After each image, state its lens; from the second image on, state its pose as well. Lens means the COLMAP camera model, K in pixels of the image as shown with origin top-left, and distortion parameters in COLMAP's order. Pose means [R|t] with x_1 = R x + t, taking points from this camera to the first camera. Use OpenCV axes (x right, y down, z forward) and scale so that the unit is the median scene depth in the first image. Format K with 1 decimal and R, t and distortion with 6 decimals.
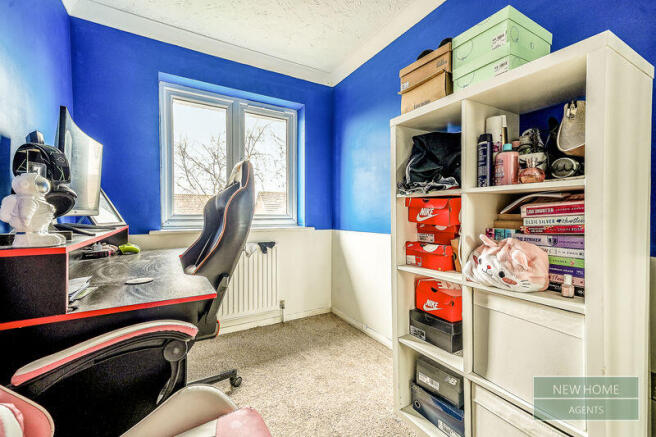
lens RADIAL K [[285.0, 0, 327.6], [0, 285.0, 215.6], [0, 0, 1]] dist [-0.000549, -0.000049]
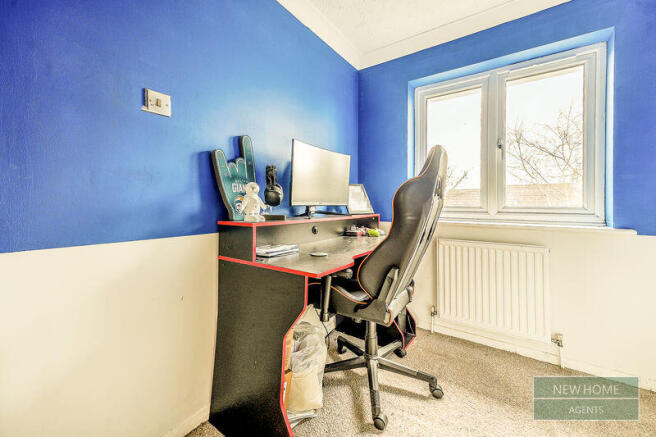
lens RADIAL K [[274.7, 0, 325.3], [0, 274.7, 201.6], [0, 0, 1]] dist [0.003380, 0.000312]
pose [[0.372461, -0.007955, -0.928014, 0.252524], [-0.011824, 0.999841, -0.013317, -0.002155], [0.927972, 0.015933, 0.372308, 0.236845]]
